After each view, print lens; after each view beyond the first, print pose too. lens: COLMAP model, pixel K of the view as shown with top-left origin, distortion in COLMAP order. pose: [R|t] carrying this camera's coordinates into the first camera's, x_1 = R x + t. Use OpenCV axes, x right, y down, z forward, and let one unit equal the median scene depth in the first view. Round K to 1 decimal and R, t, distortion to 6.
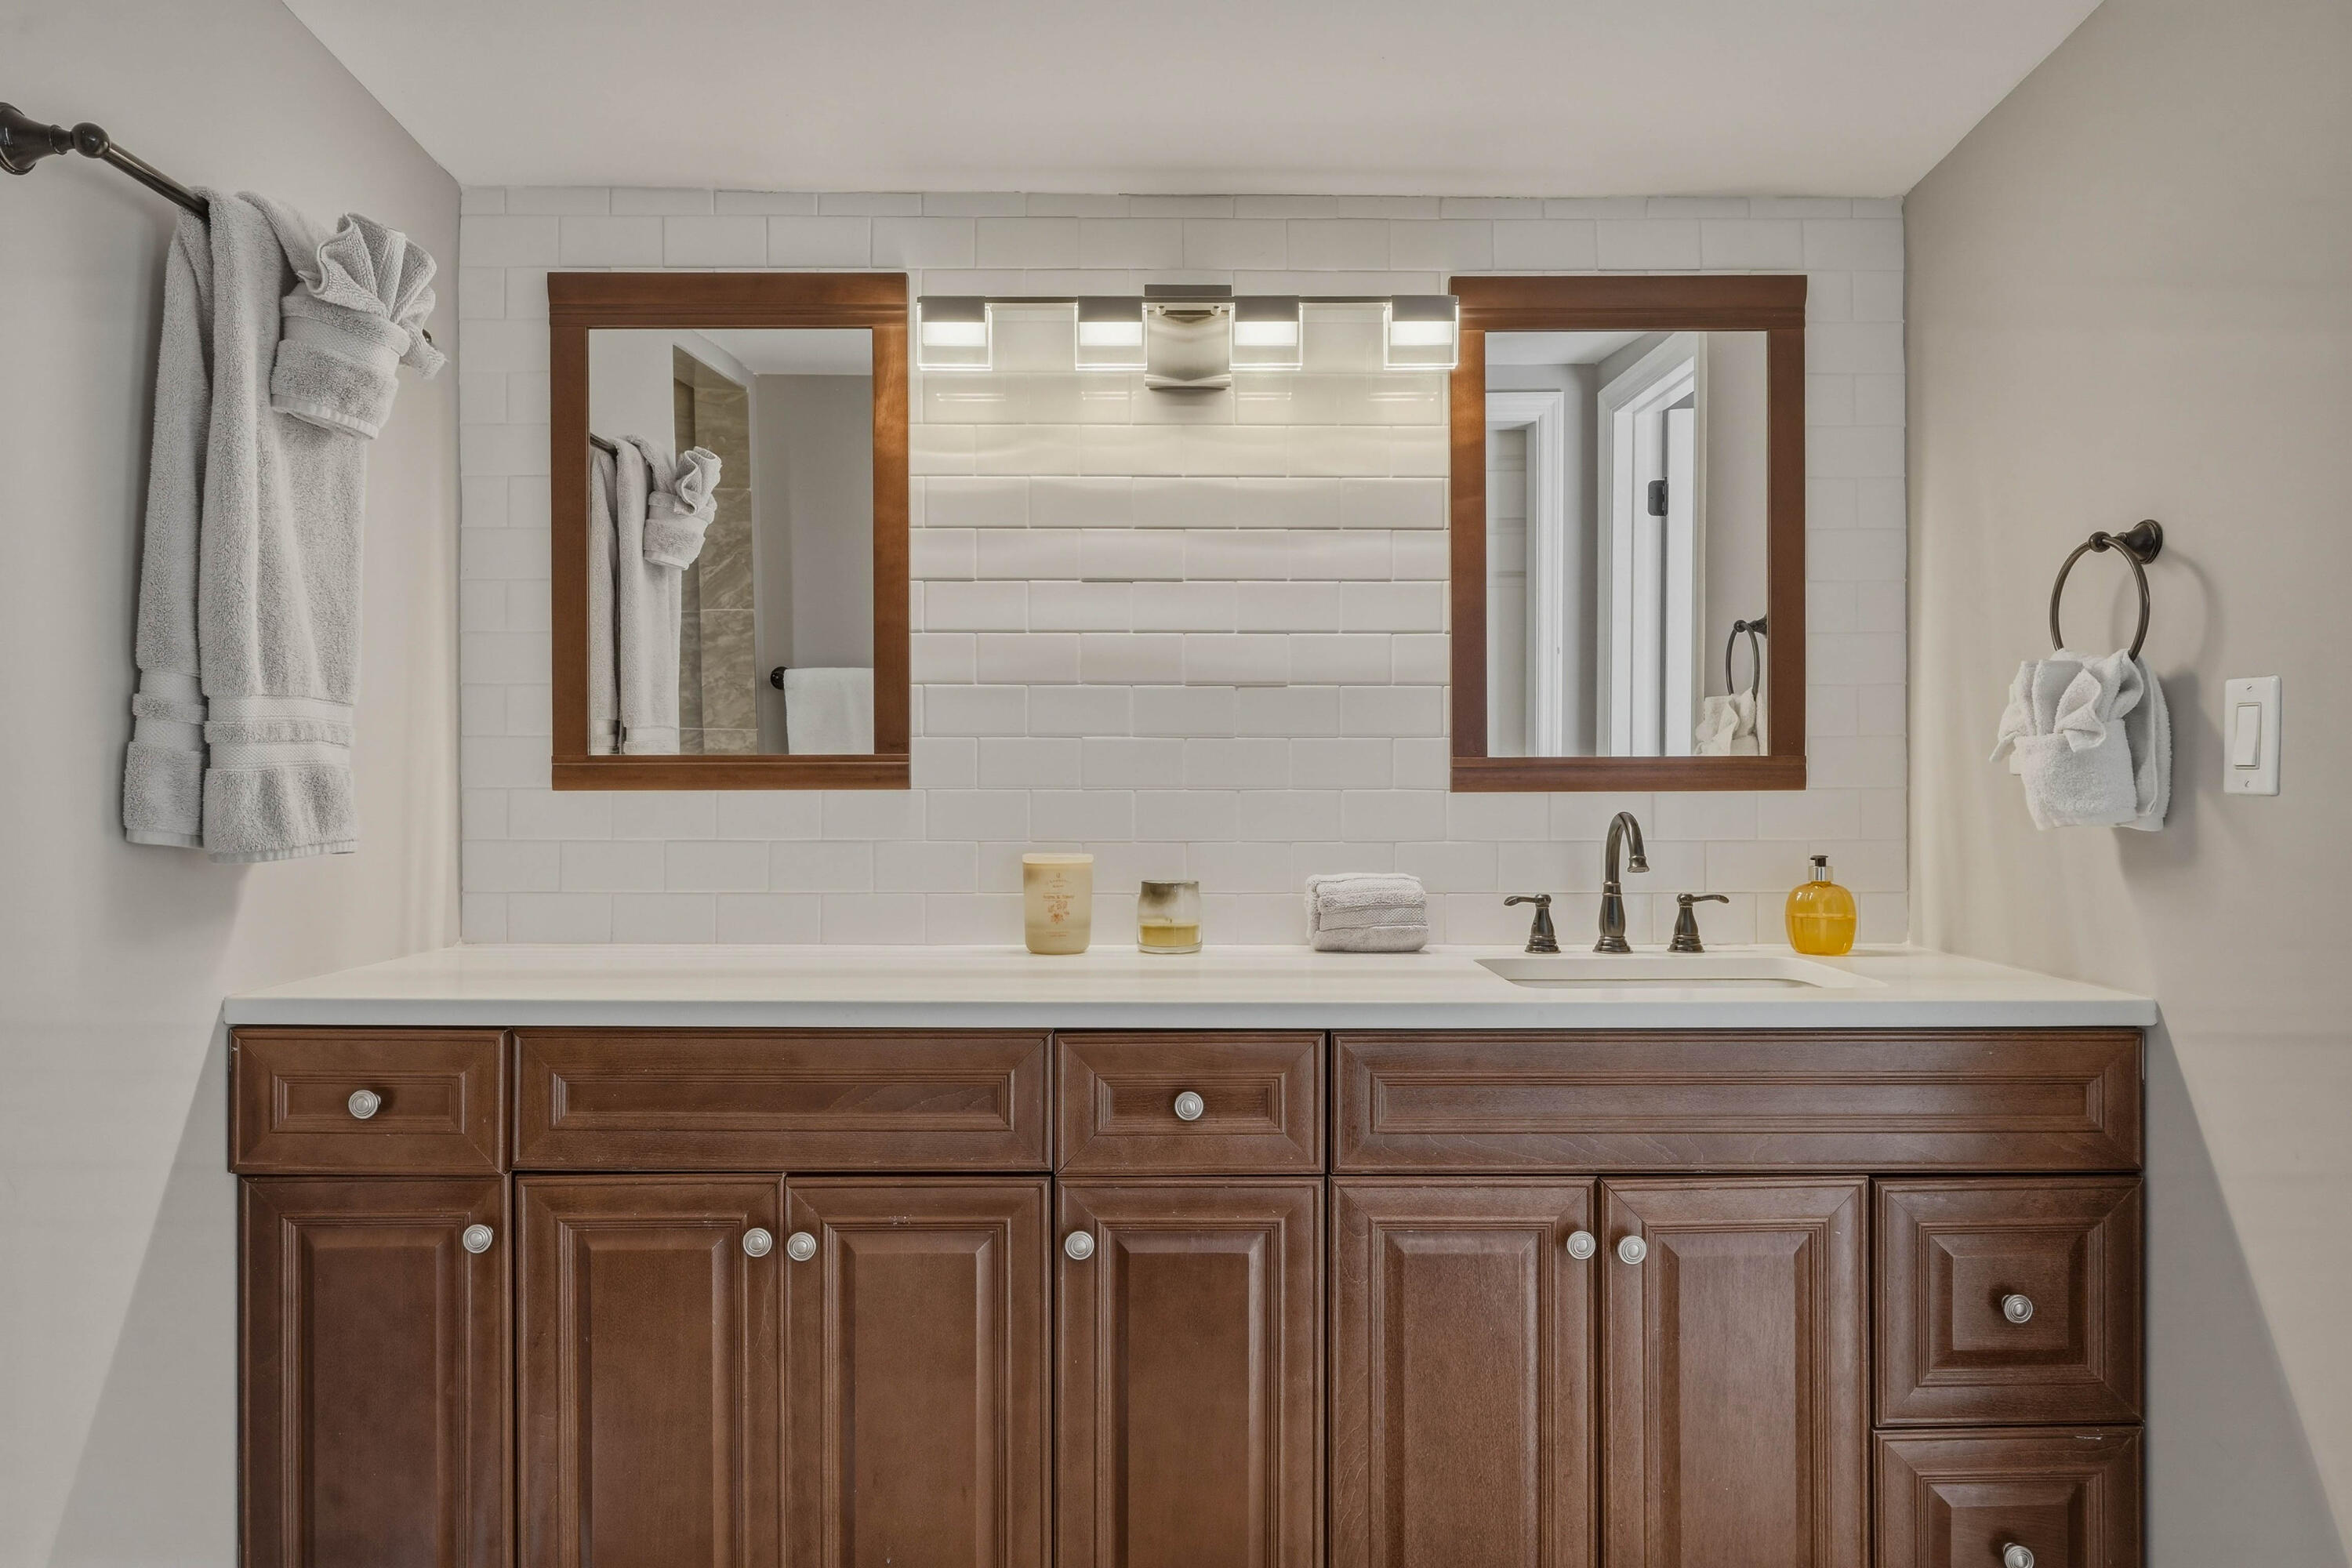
lens RADIAL K [[1486.0, 0, 1174.5], [0, 1486.0, 790.4], [0, 0, 1]] dist [-0.005791, -0.000556]
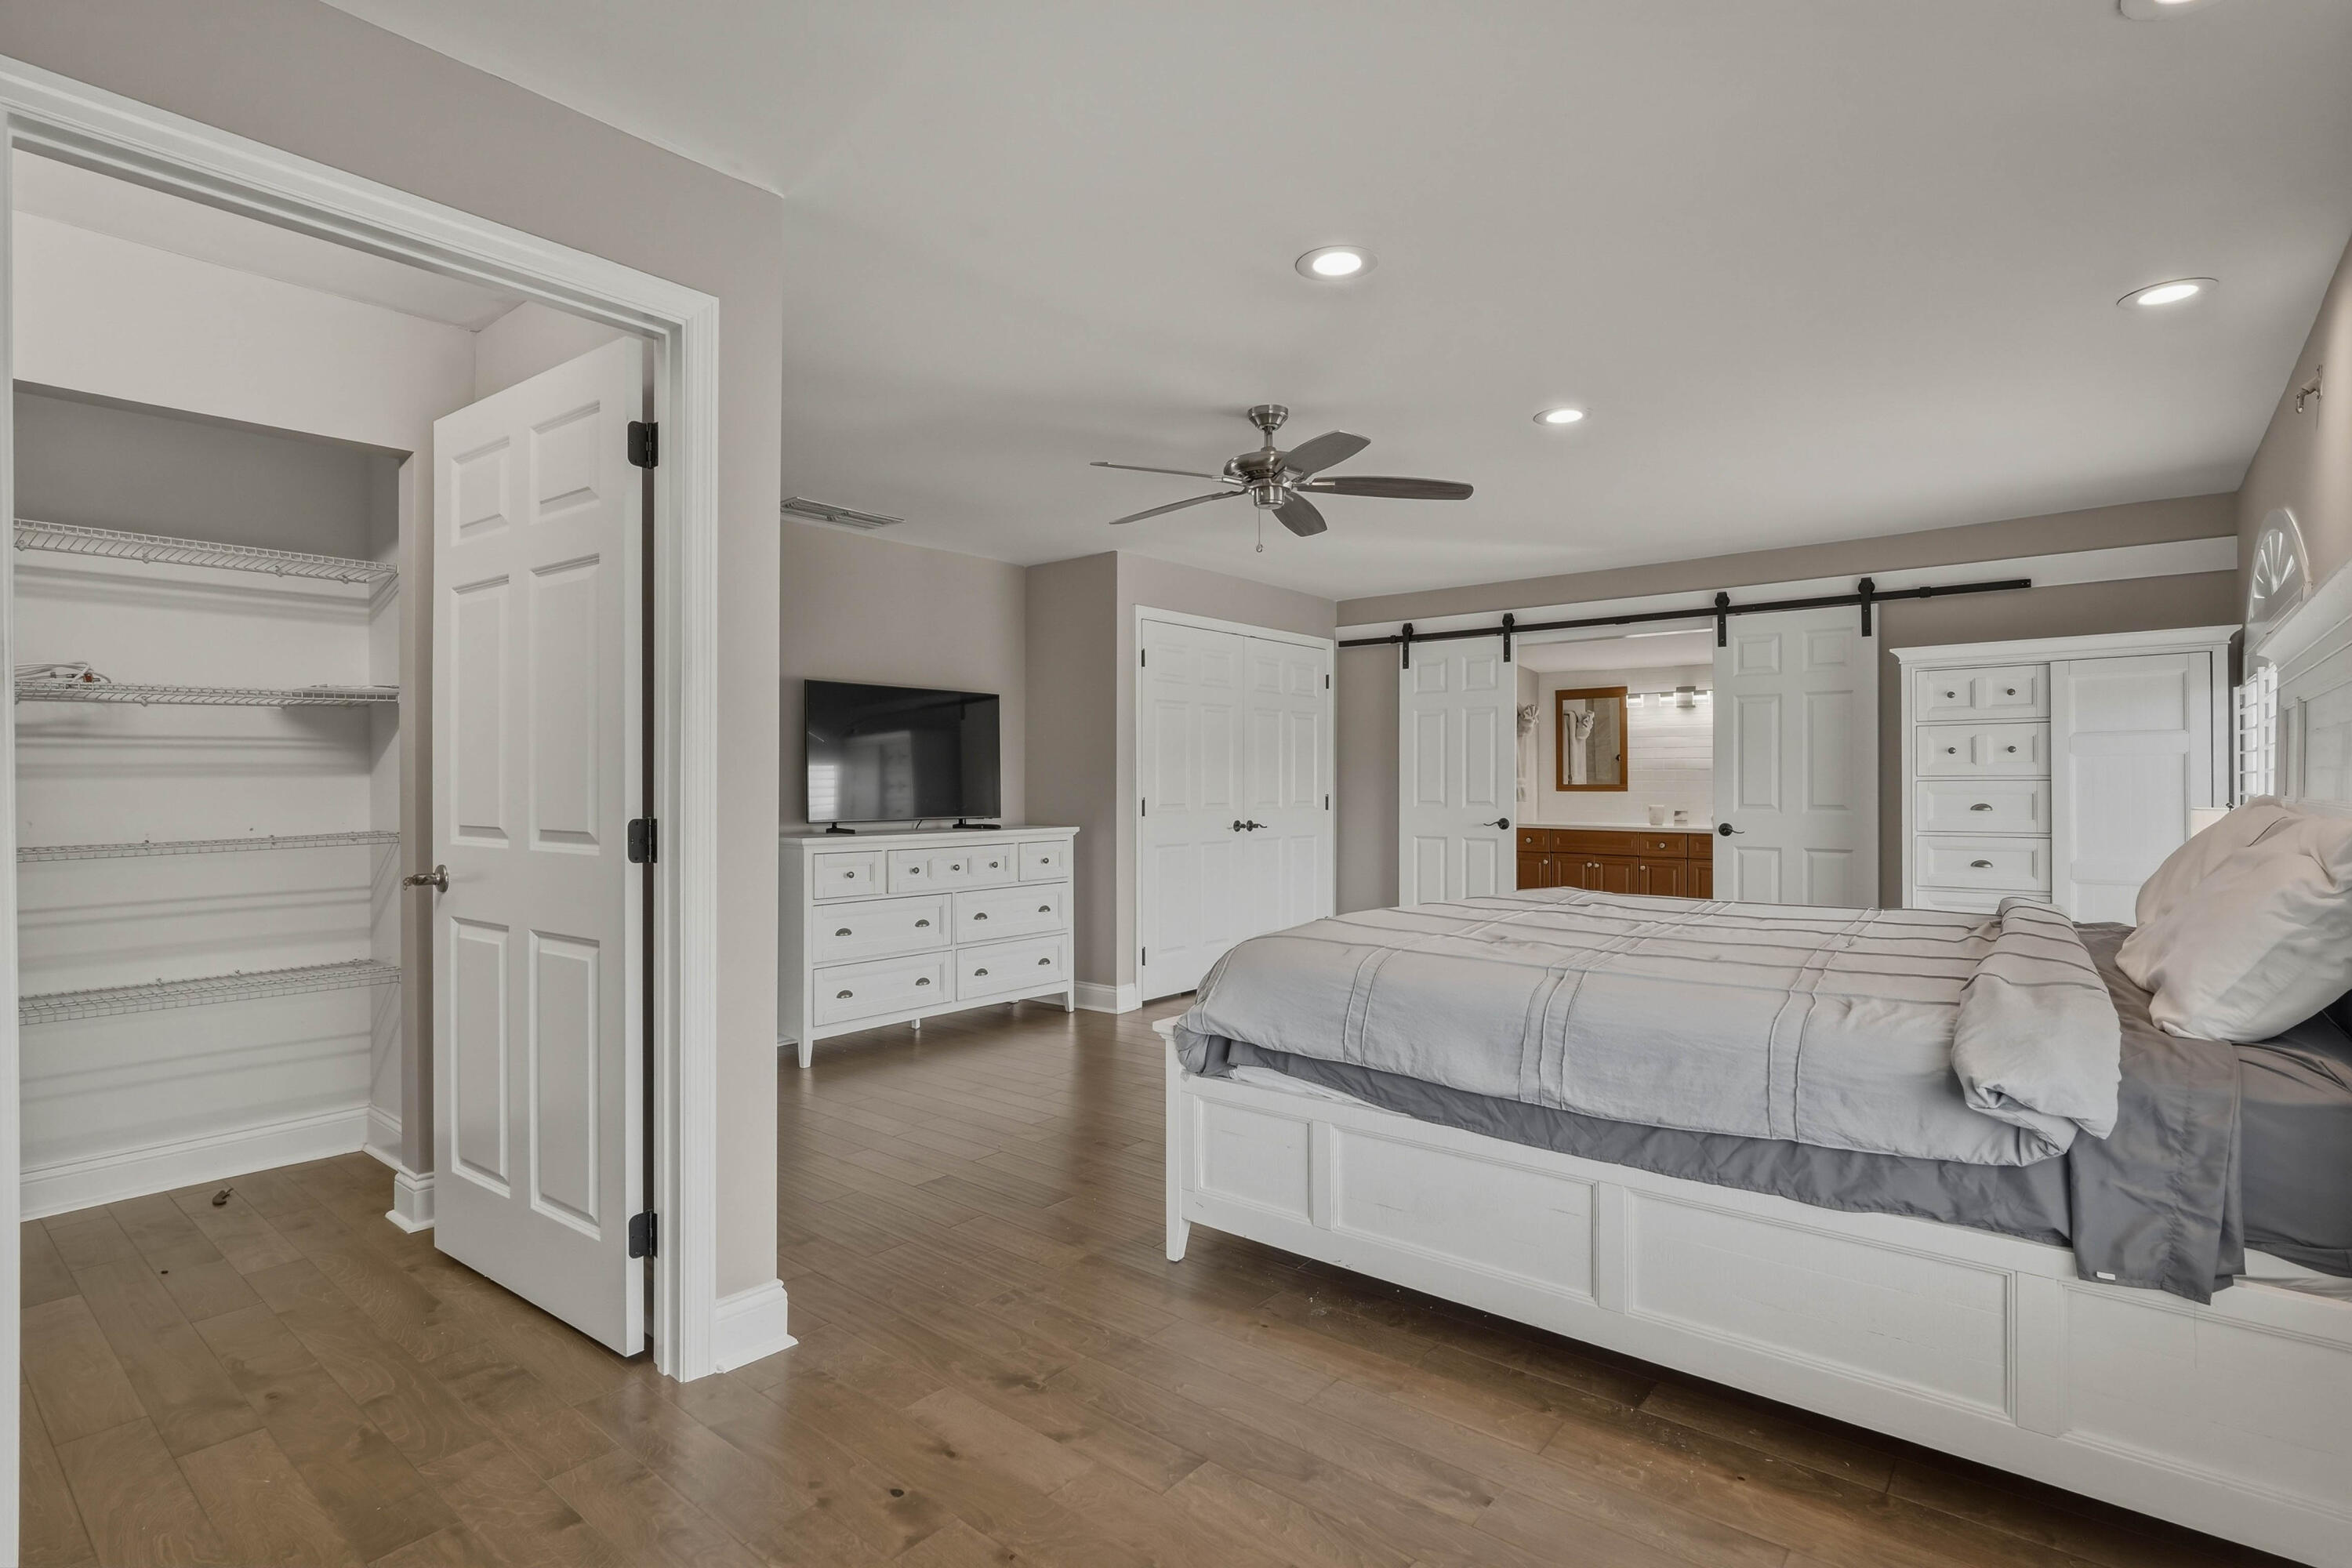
lens RADIAL K [[1255.1, 0, 1169.0], [0, 1255.1, 789.1], [0, 0, 1]] dist [0.001595, 0.000042]
pose [[0.771462, 0.002626, -0.636270, 1.284906], [-0.003423, 0.999994, -0.000023, -0.002707], [0.636266, 0.002196, 0.771467, -3.140876]]
